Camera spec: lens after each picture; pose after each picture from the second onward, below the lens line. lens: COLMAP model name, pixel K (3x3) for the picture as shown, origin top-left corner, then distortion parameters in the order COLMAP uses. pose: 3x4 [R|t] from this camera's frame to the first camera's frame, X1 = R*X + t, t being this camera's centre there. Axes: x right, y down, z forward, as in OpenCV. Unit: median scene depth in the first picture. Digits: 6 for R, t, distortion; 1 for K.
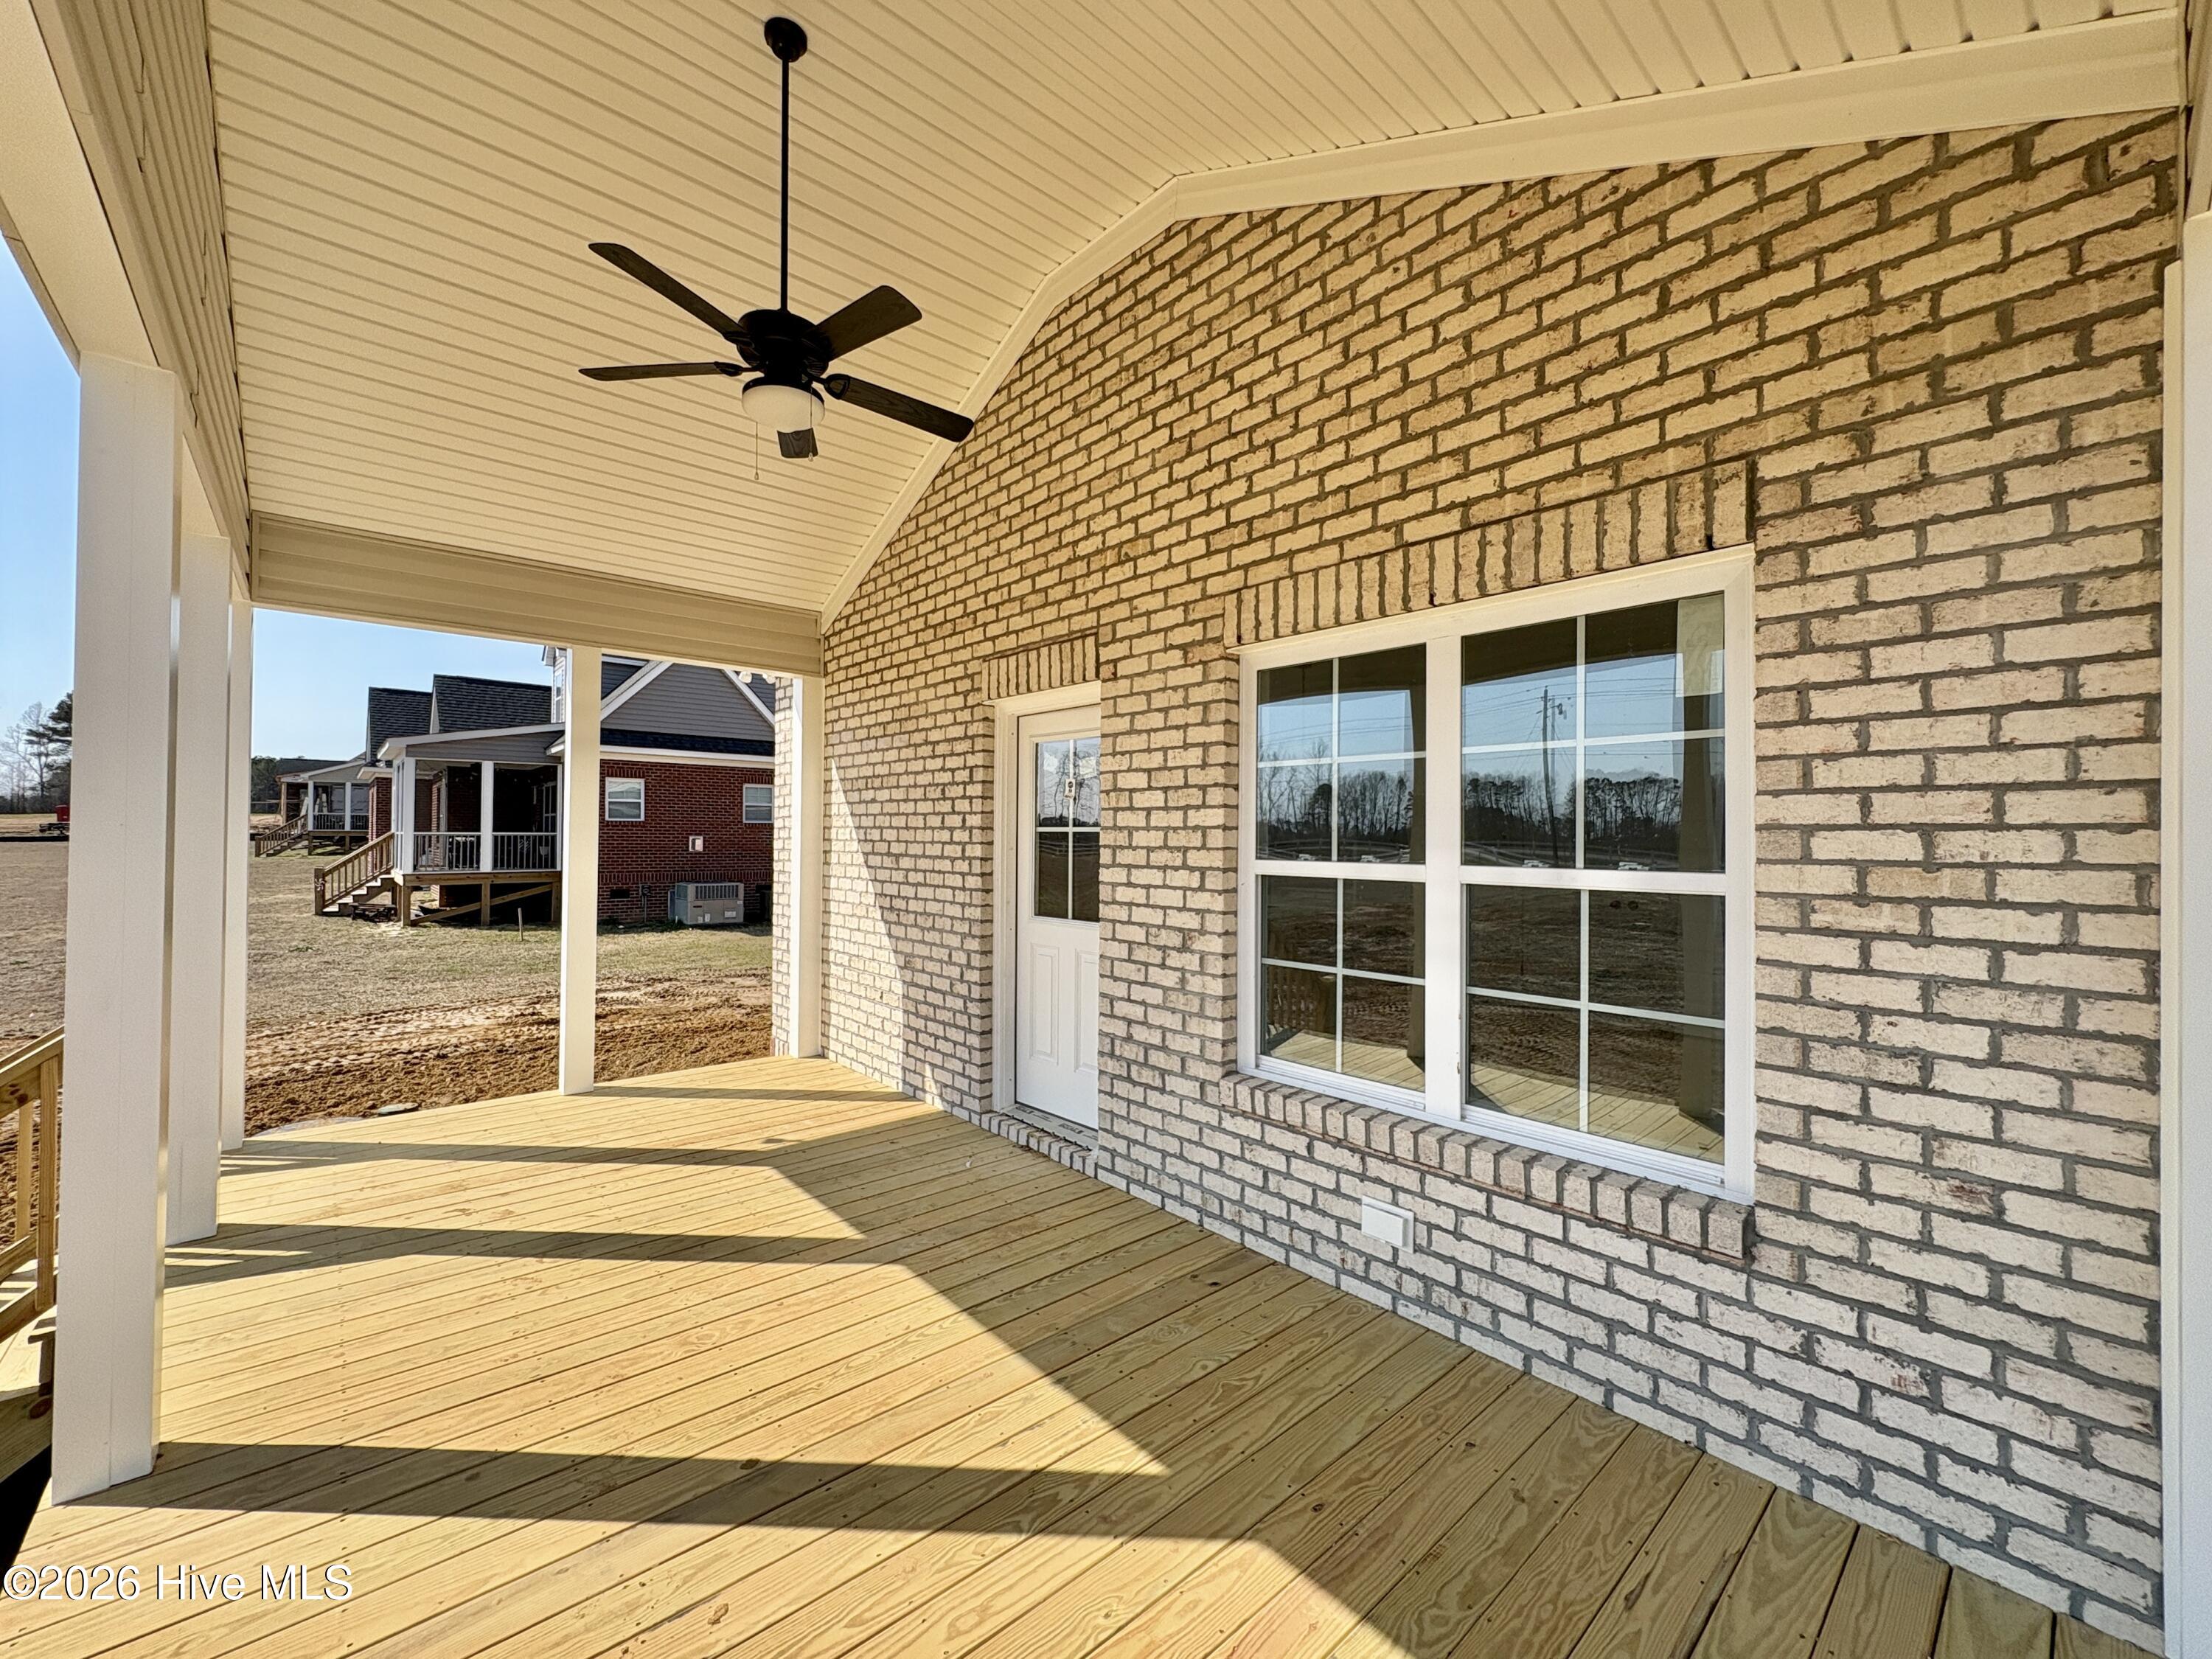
lens RADIAL K [[877.1, 0, 1106.0], [0, 877.1, 829.5], [0, 0, 1]] dist [0.000477, 0.000474]
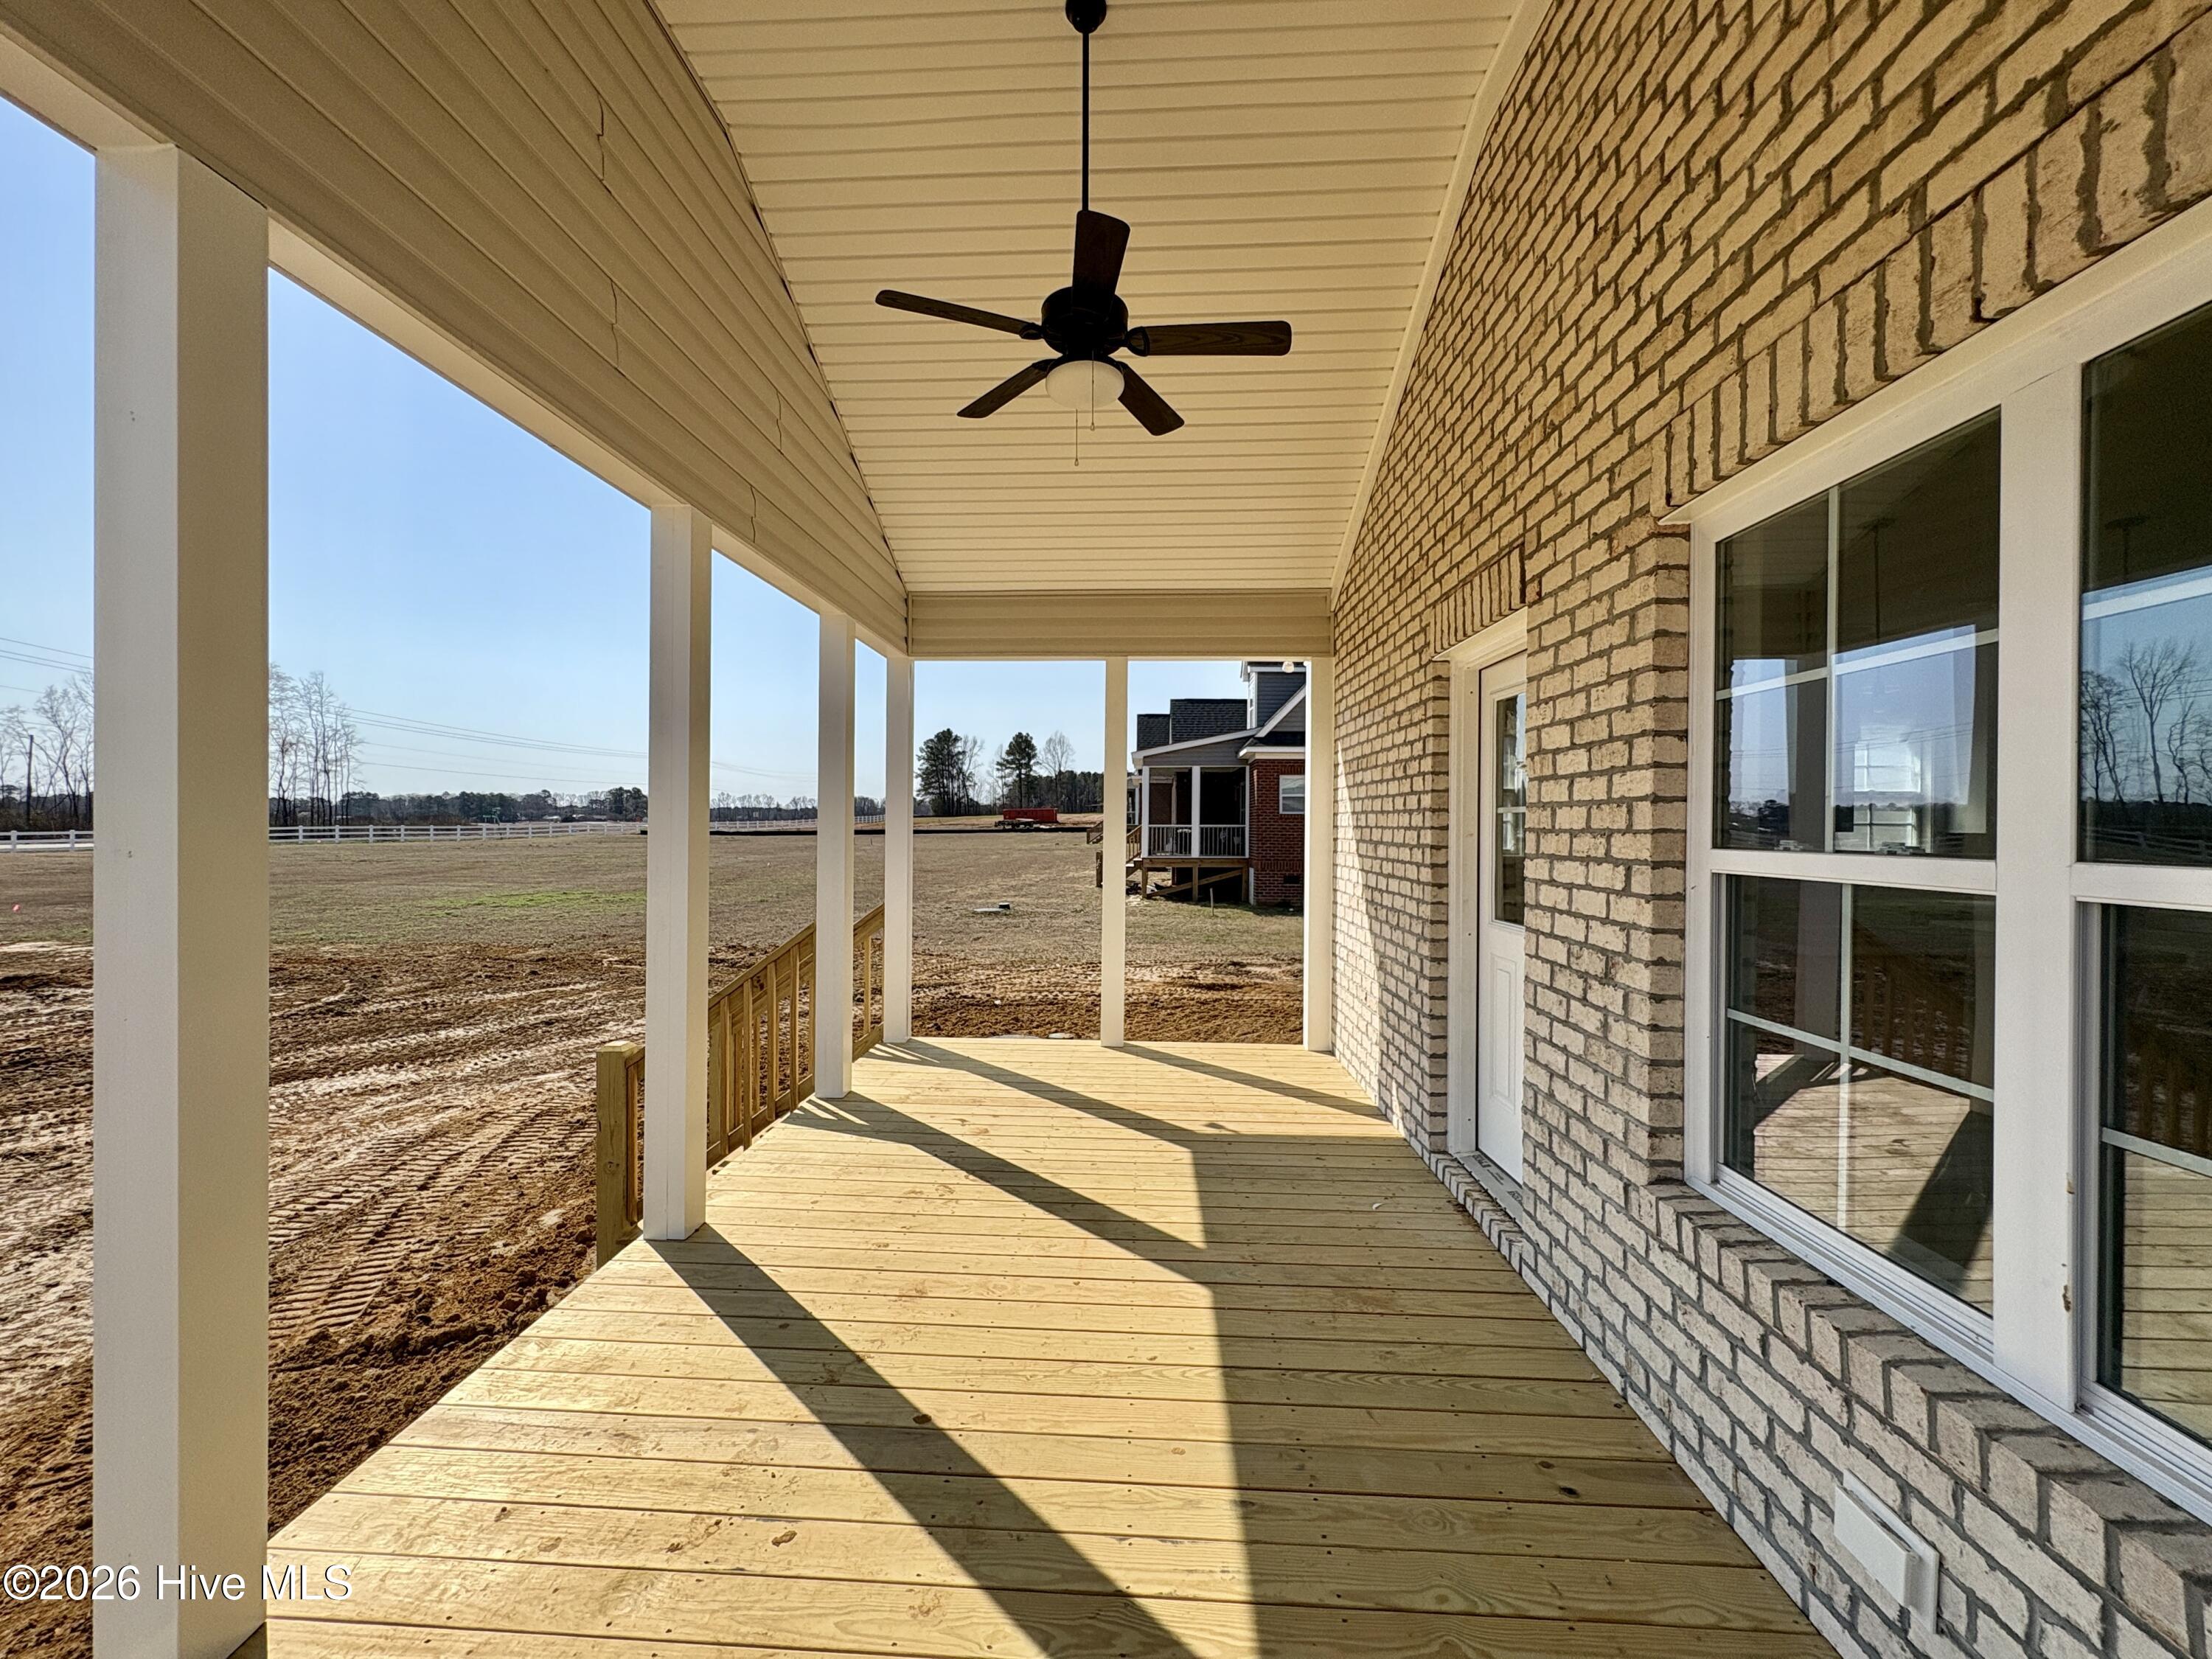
lens RADIAL K [[877.1, 0, 1106.0], [0, 877.1, 829.5], [0, 0, 1]] dist [0.000477, 0.000474]
pose [[0.721189, -0.000368, -0.692739, 0.282901], [0.005763, 0.999968, 0.005468, 0.014299], [0.692715, -0.007935, 0.721168, 0.248272]]
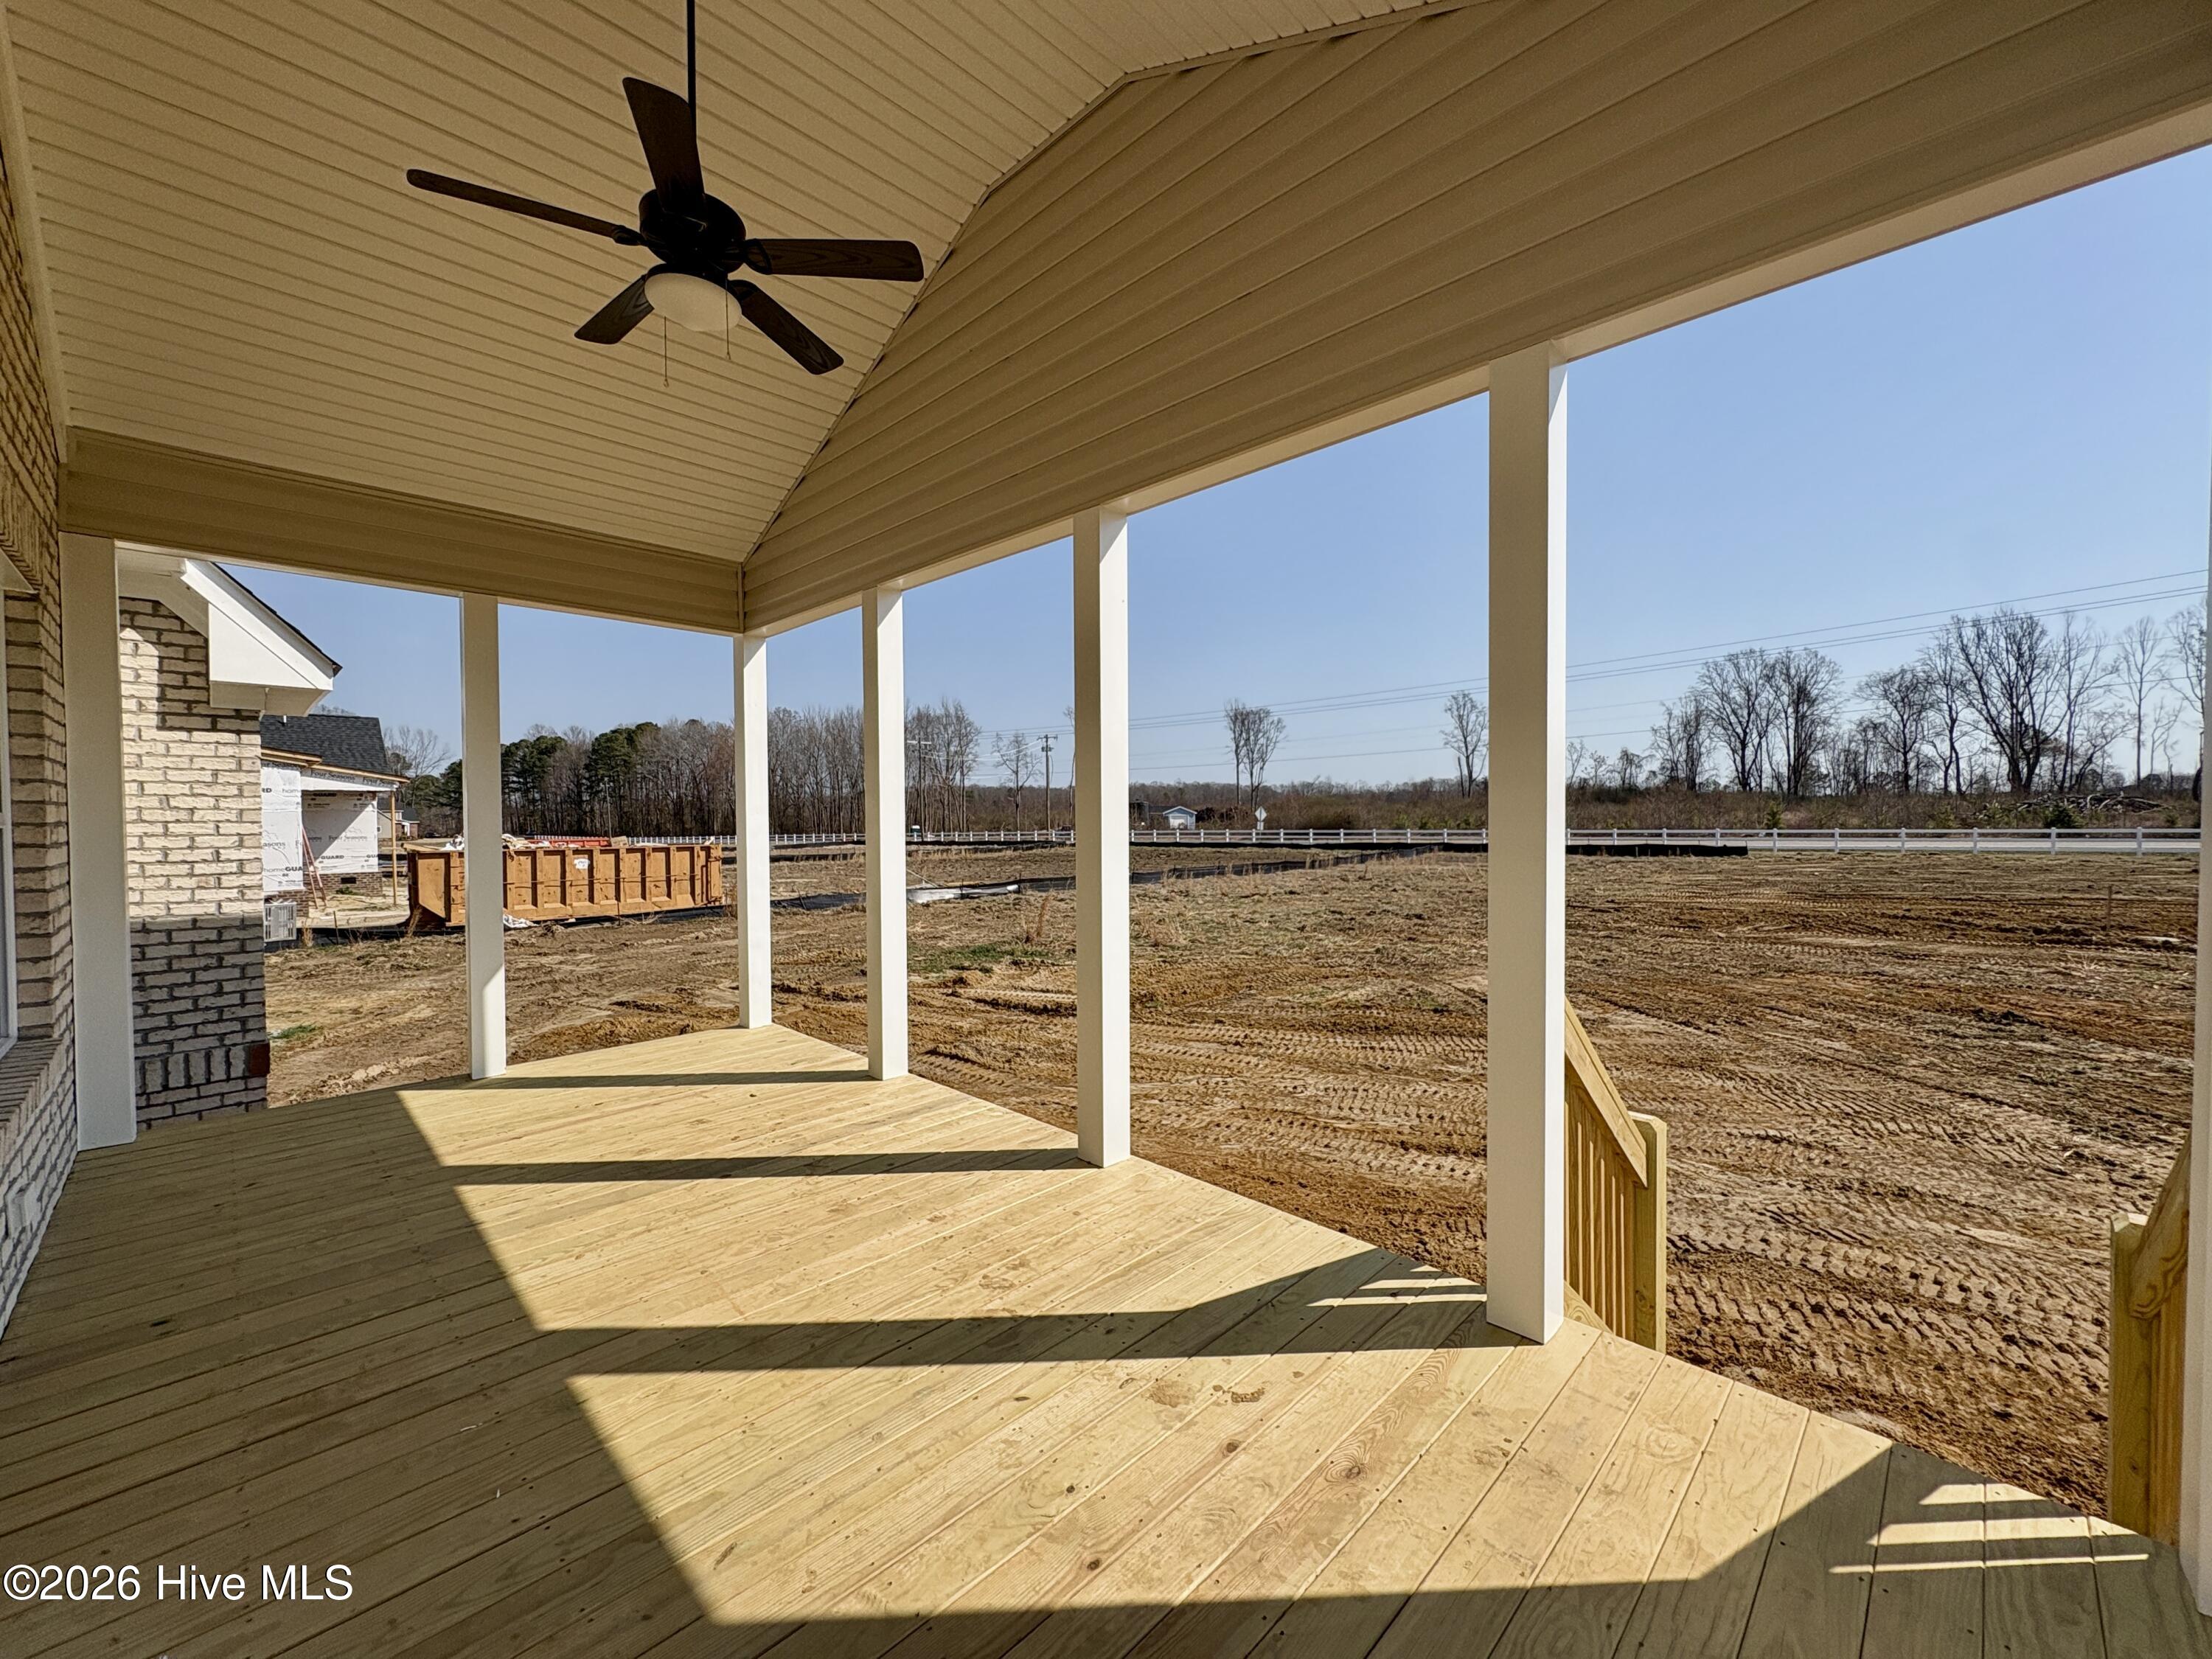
lens RADIAL K [[877.1, 0, 1106.0], [0, 877.1, 829.5], [0, 0, 1]] dist [0.000477, 0.000474]
pose [[-0.998601, 0.000452, -0.052879, -0.619845], [0.000083, 0.999976, 0.006975, 0.042935], [0.052881, 0.006961, -0.998577, 1.614959]]
